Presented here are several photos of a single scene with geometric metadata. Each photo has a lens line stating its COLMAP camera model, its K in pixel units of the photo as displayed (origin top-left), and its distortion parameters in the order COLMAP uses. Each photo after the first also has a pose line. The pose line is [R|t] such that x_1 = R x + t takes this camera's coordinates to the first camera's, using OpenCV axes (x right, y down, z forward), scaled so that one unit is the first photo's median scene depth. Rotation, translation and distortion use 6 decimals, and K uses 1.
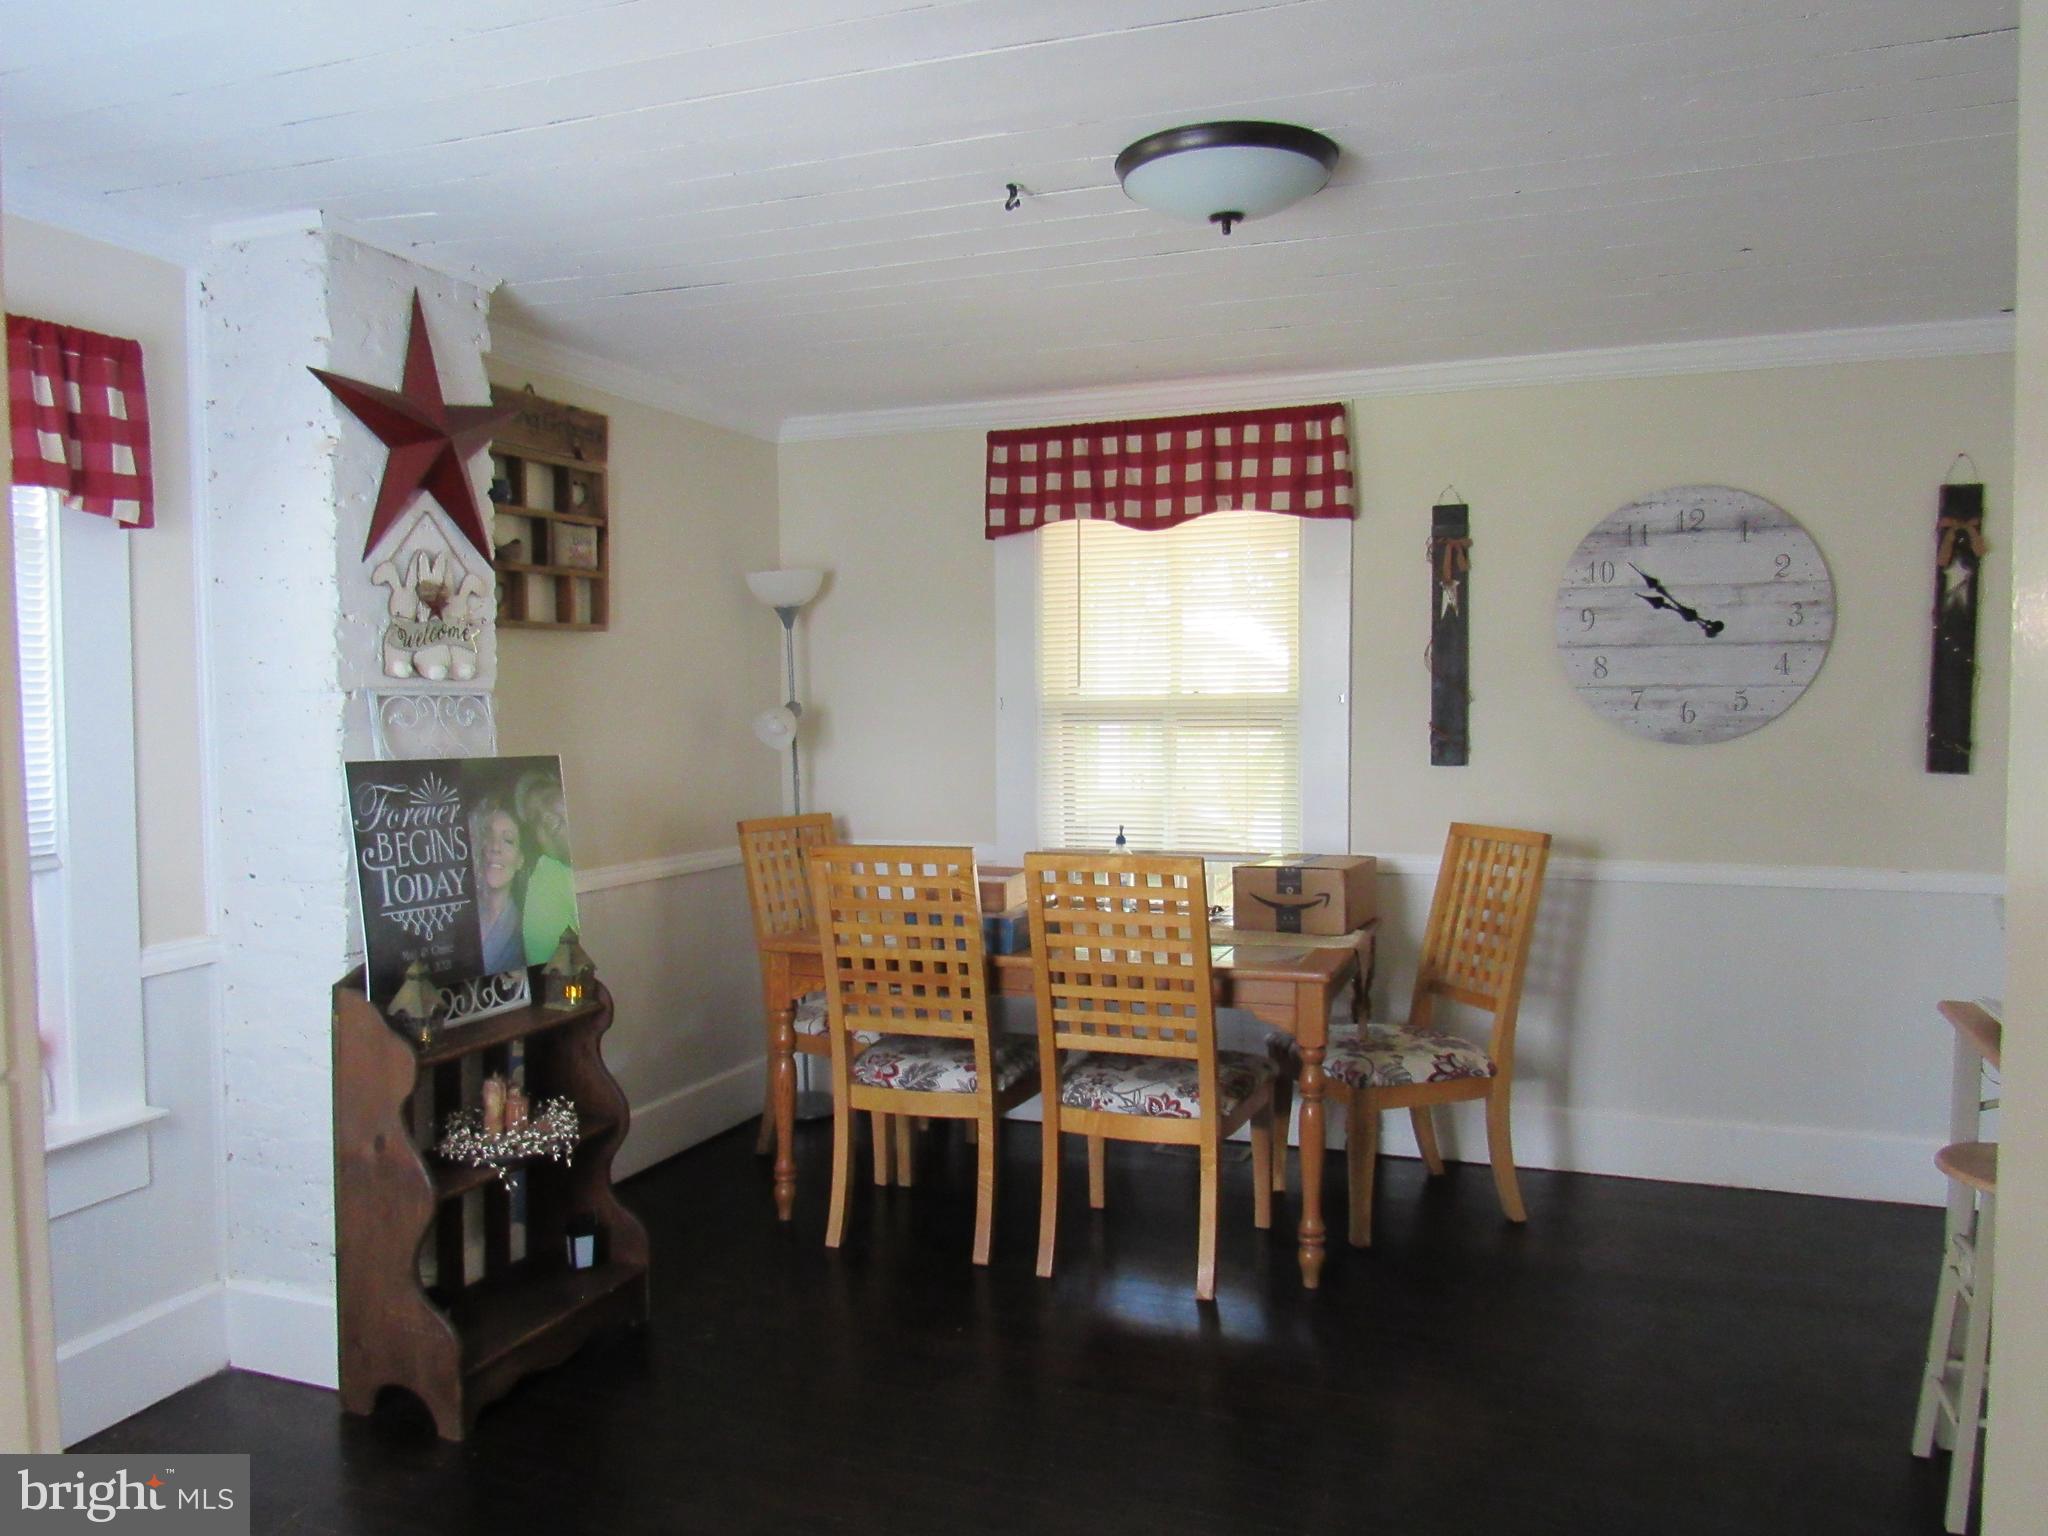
lens RADIAL K [[1468.6, 0, 1022.1], [0, 1468.6, 772.1], [0, 0, 1]] dist [-0.028984, 0.011732]
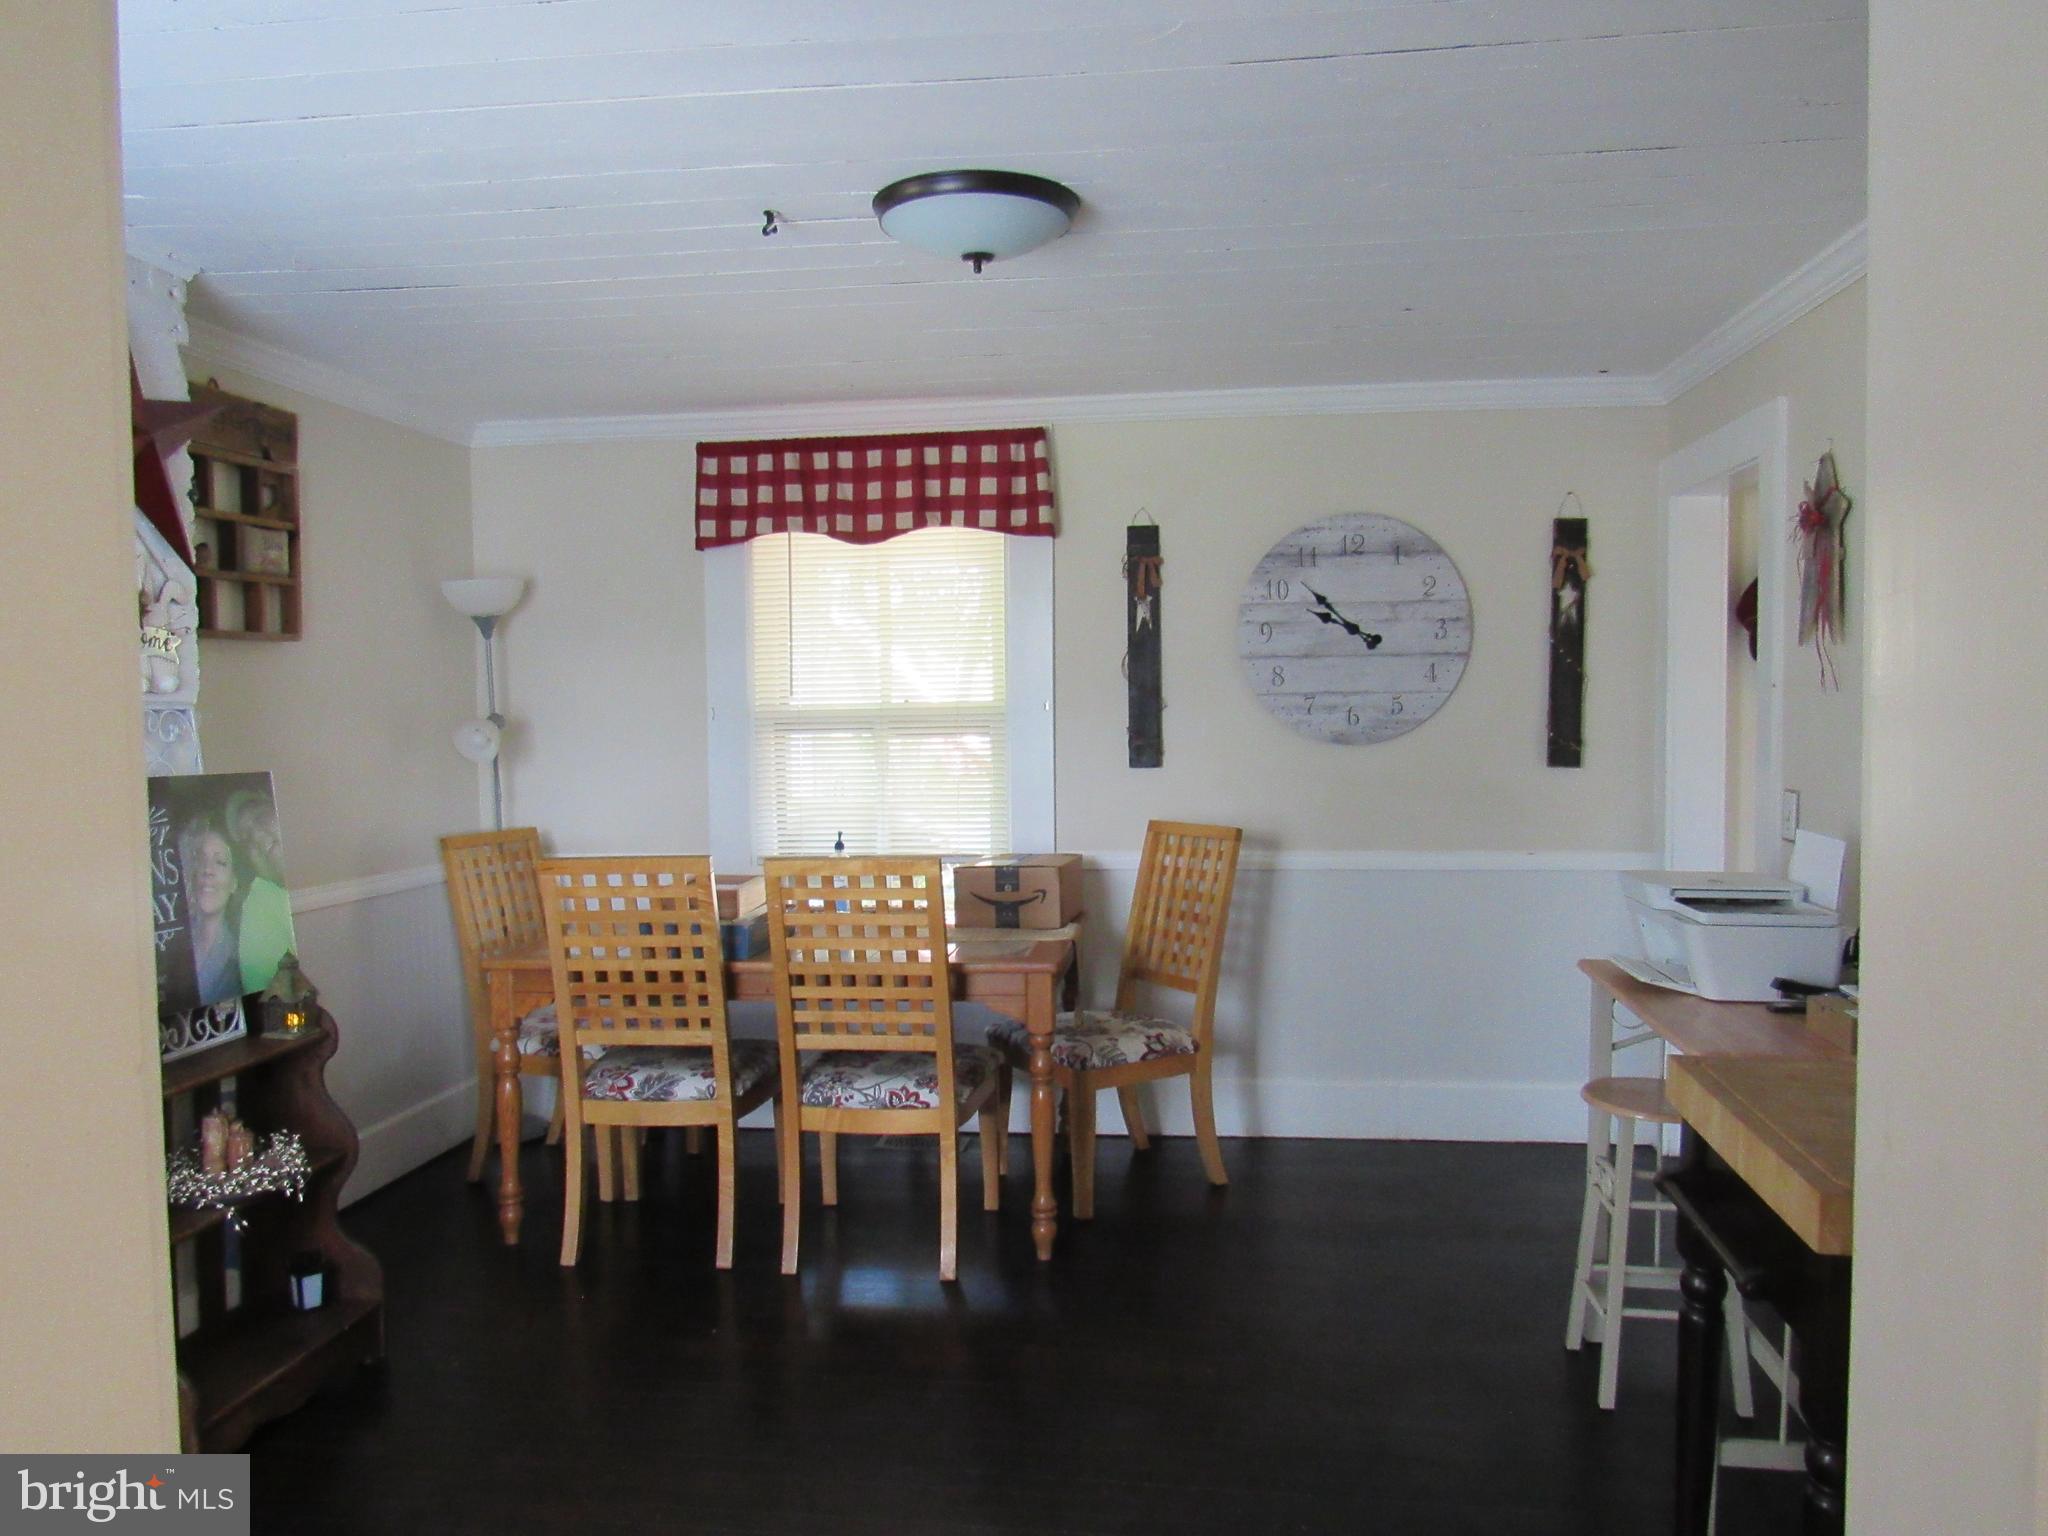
lens RADIAL K [[1468.6, 0, 1017.6], [0, 1468.6, 771.8], [0, 0, 1]] dist [-0.028984, 0.011732]
pose [[0.971906, -0.017227, 0.234739, -0.063418], [0.018729, 0.999816, -0.004170, 0.001614], [-0.234624, 0.008450, 0.972050, -0.032191]]
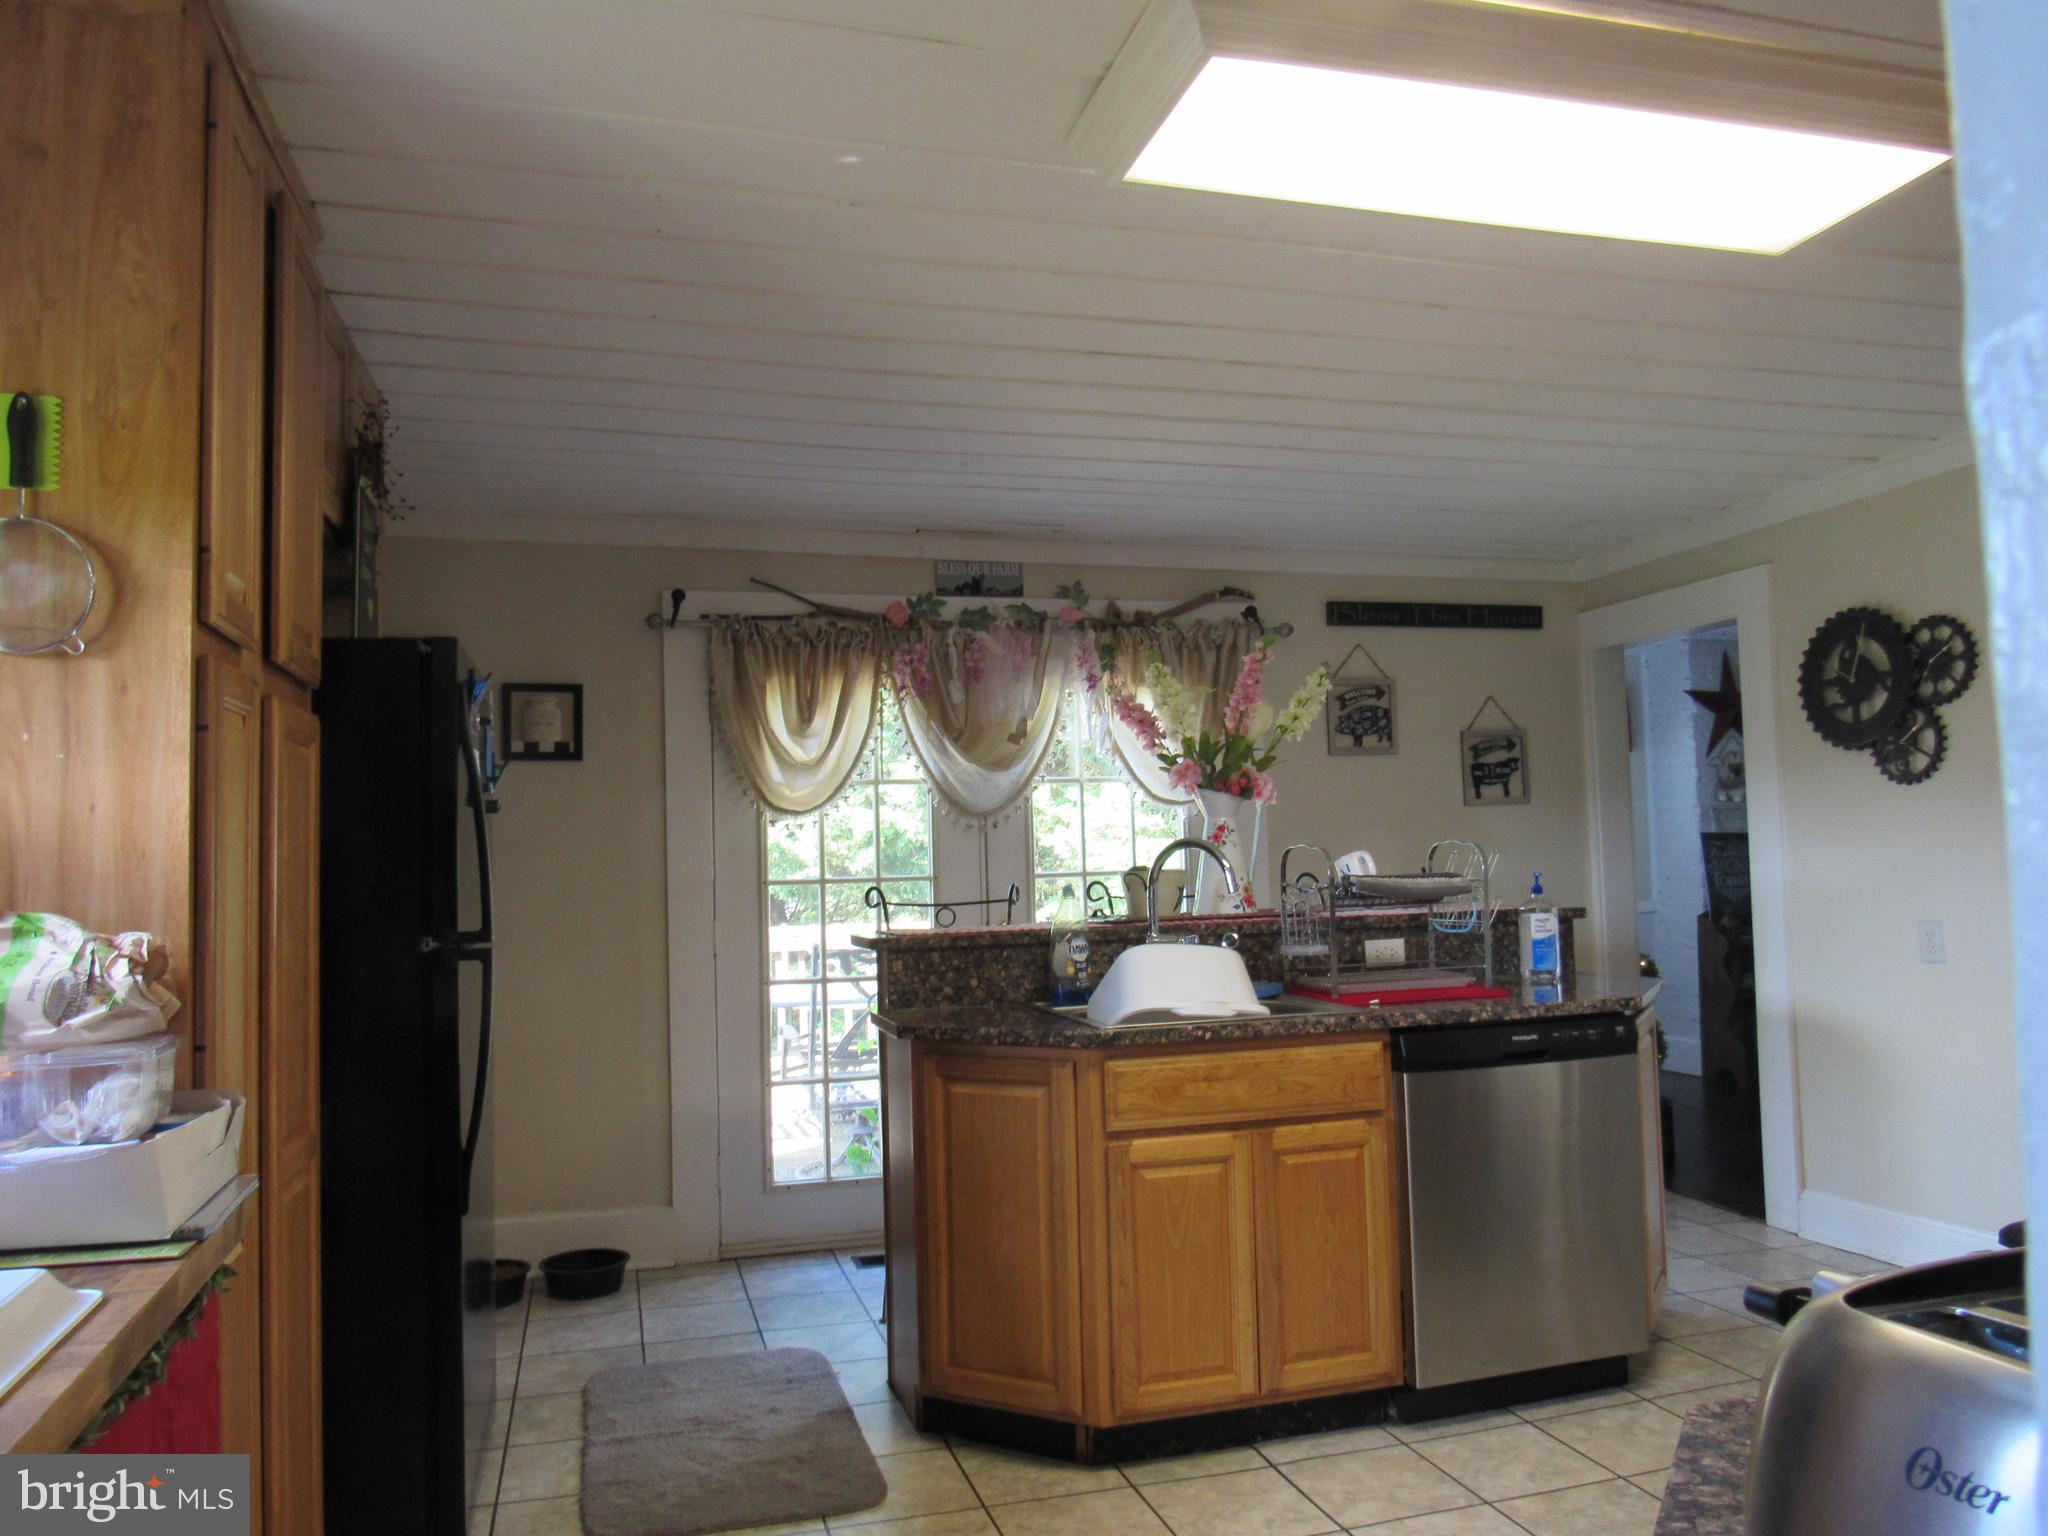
lens RADIAL K [[1468.6, 0, 1024.9], [0, 1468.6, 770.7], [0, 0, 1]] dist [-0.028984, 0.011732]
pose [[0.609073, -0.062613, -0.790639, 0.733653], [-0.021926, 0.995169, -0.095702, 0.131678], [0.792811, 0.075625, 0.604758, -1.305260]]
